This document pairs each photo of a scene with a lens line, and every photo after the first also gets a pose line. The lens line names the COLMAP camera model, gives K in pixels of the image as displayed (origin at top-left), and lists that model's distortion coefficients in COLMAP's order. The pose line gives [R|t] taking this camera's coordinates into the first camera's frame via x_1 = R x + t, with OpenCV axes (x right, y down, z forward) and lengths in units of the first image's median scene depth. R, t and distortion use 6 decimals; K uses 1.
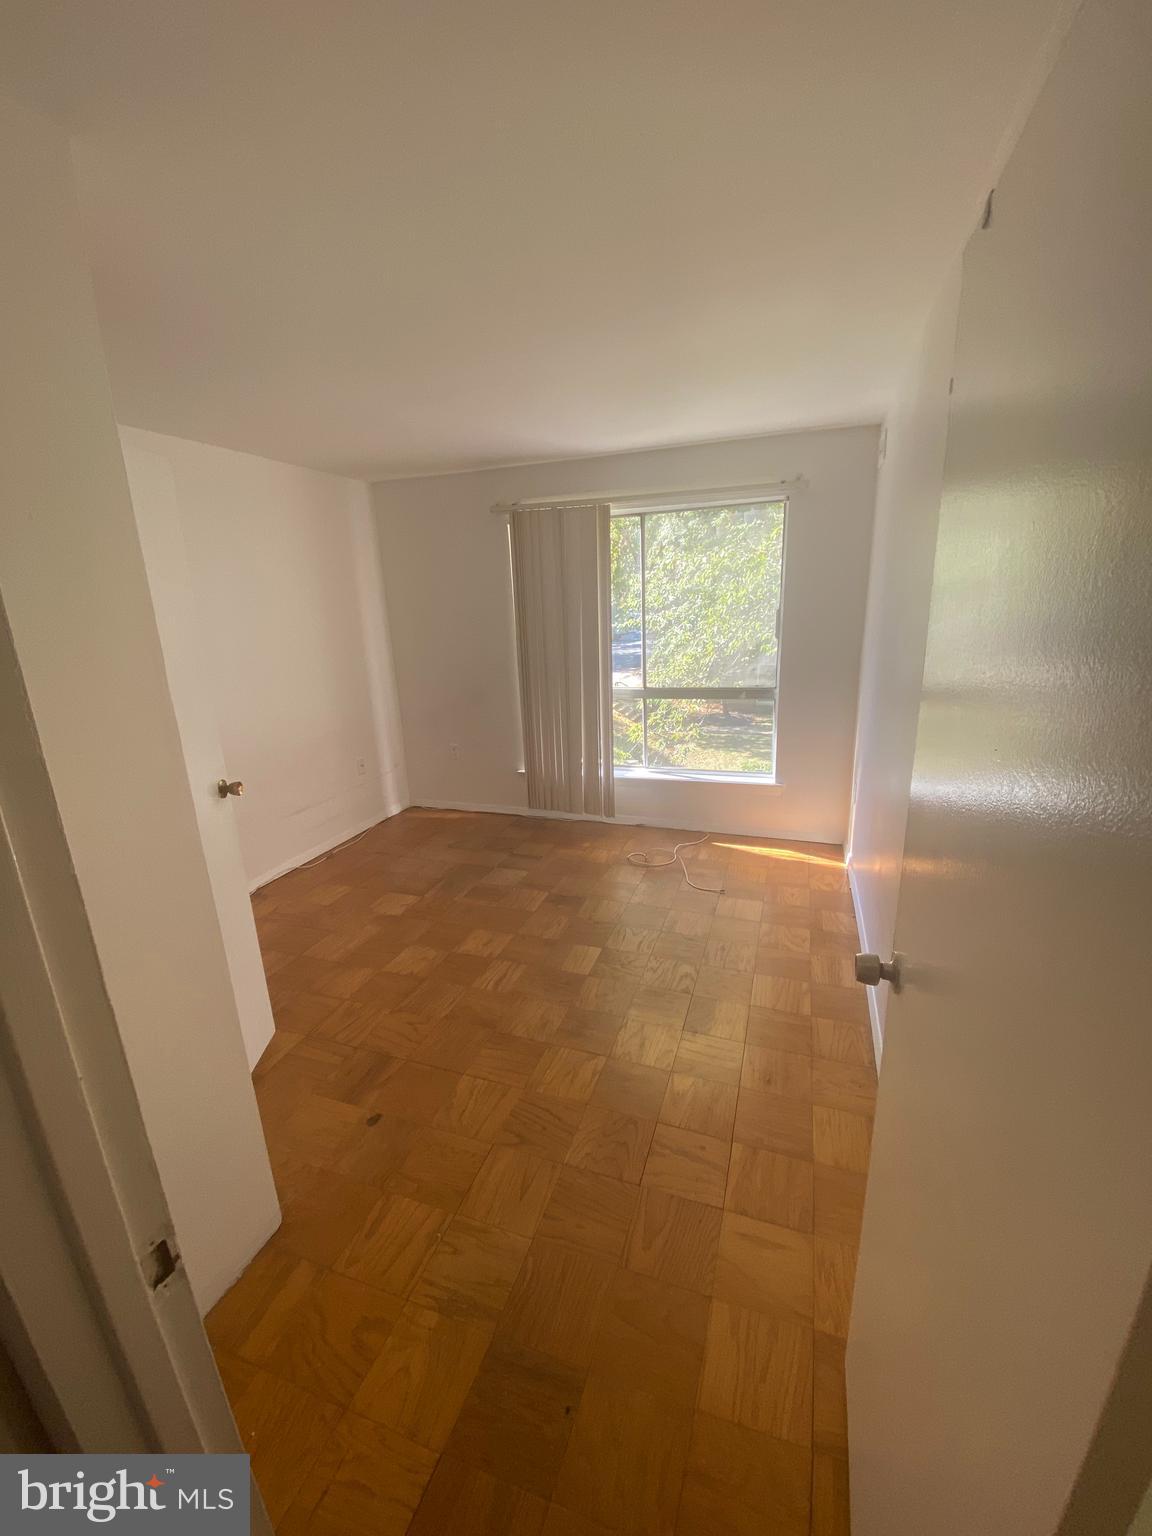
lens RADIAL K [[617.8, 0, 573.6], [0, 617.8, 769.7], [0, 0, 1]] dist [0.021497, -0.022192]
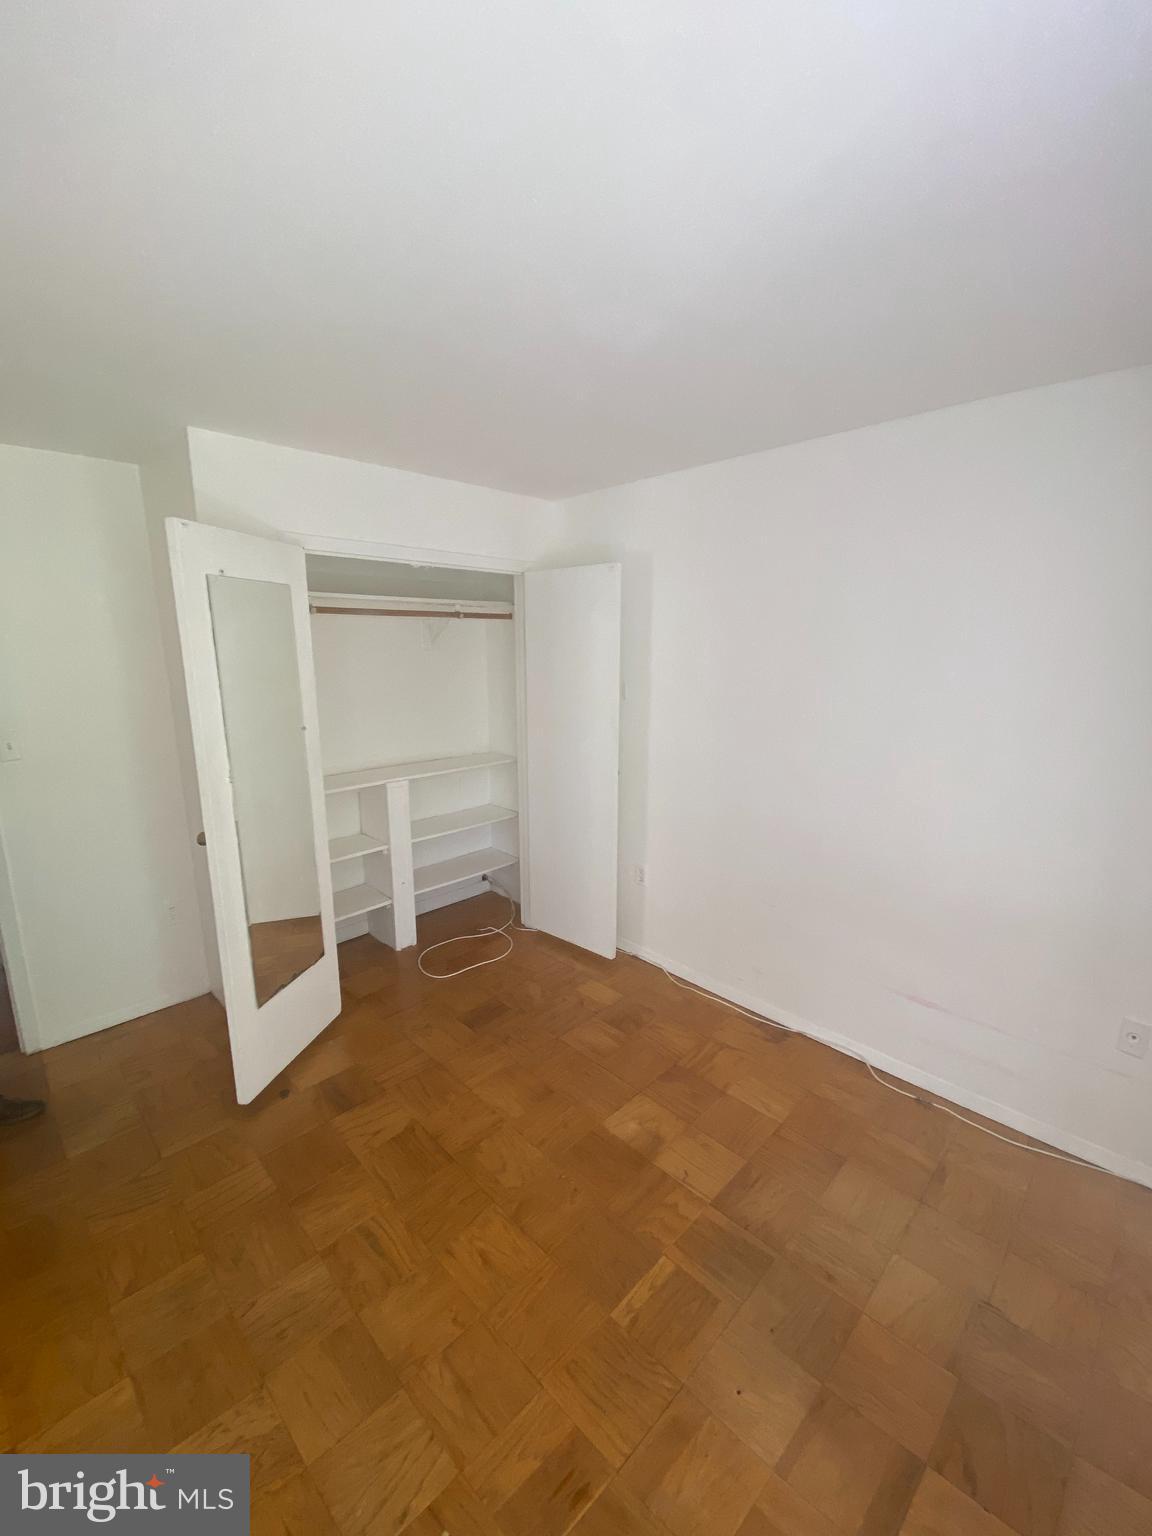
lens RADIAL K [[617.8, 0, 573.6], [0, 617.8, 769.7], [0, 0, 1]] dist [0.021497, -0.022192]
pose [[-0.426841, 0.214003, -0.878641, 0.203286], [-0.223648, 0.916435, 0.331856, -0.299196], [0.876235, 0.338156, -0.343310, 0.967998]]
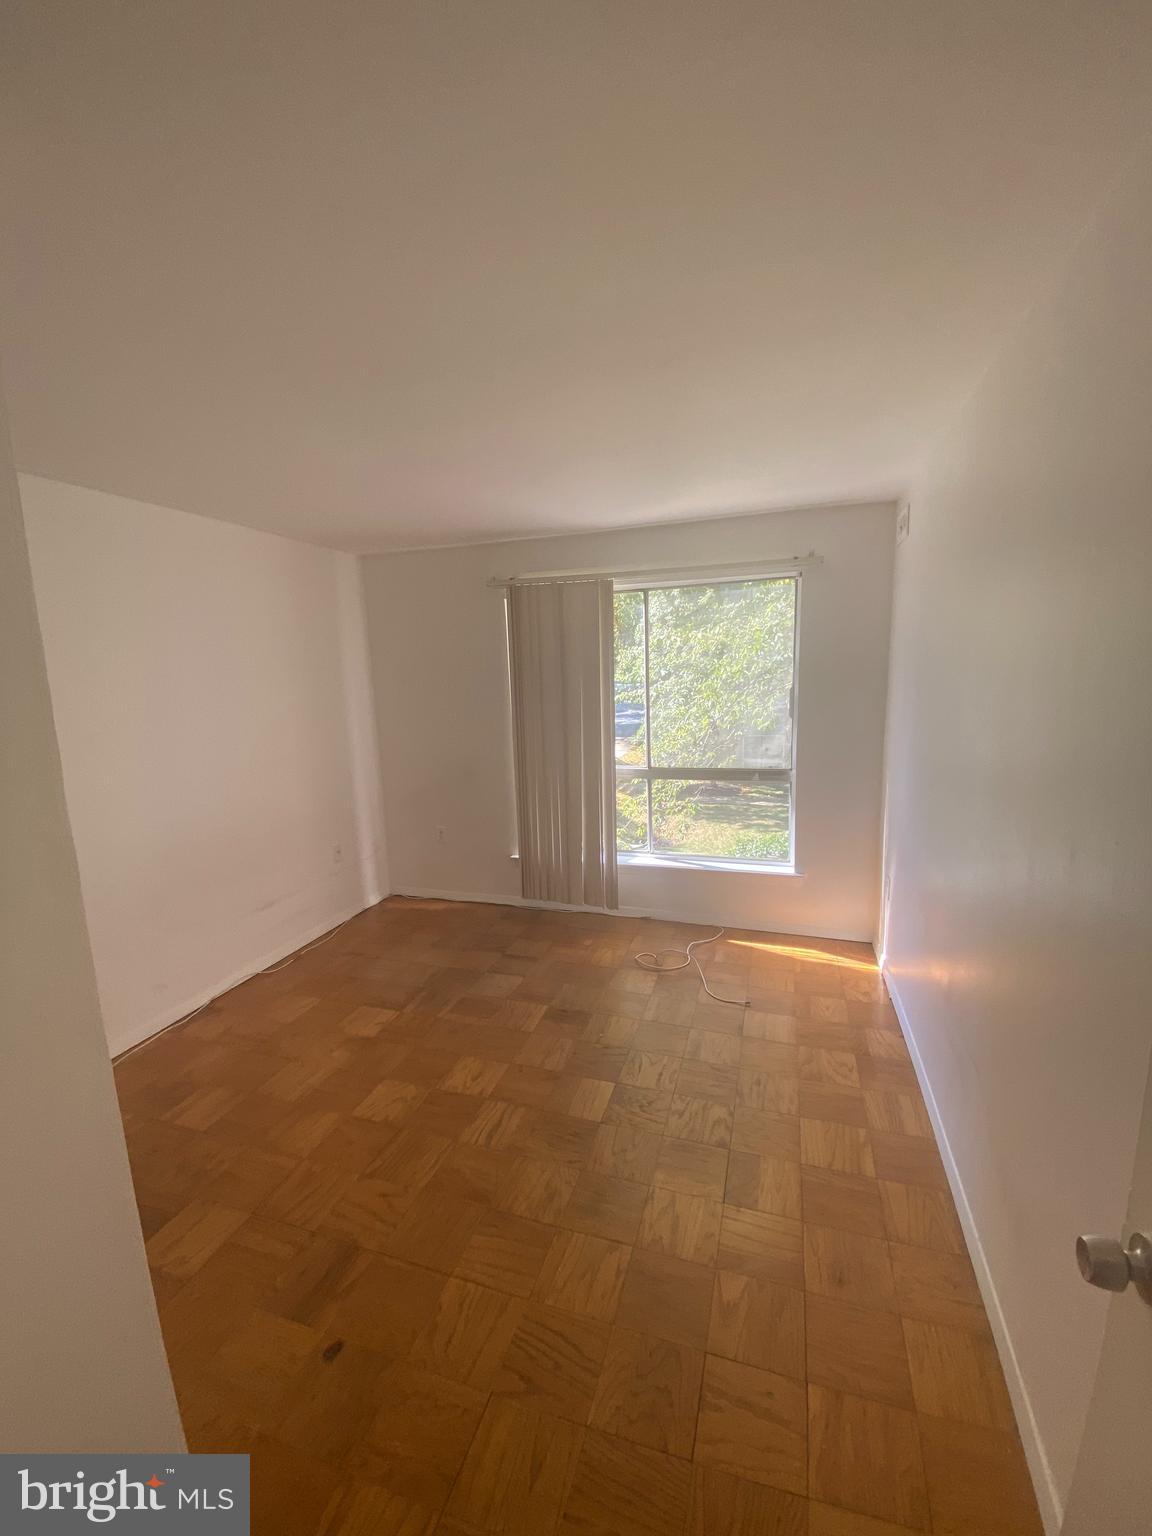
lens RADIAL K [[616.4, 0, 576.1], [0, 616.4, 761.7], [0, 0, 1]] dist [-0.001324, -0.012669]
pose [[0.999538, 0.001595, 0.030357, -0.027746], [0.002102, 0.992605, -0.121370, -0.036333], [-0.030326, 0.121378, 0.992143, 0.098865]]
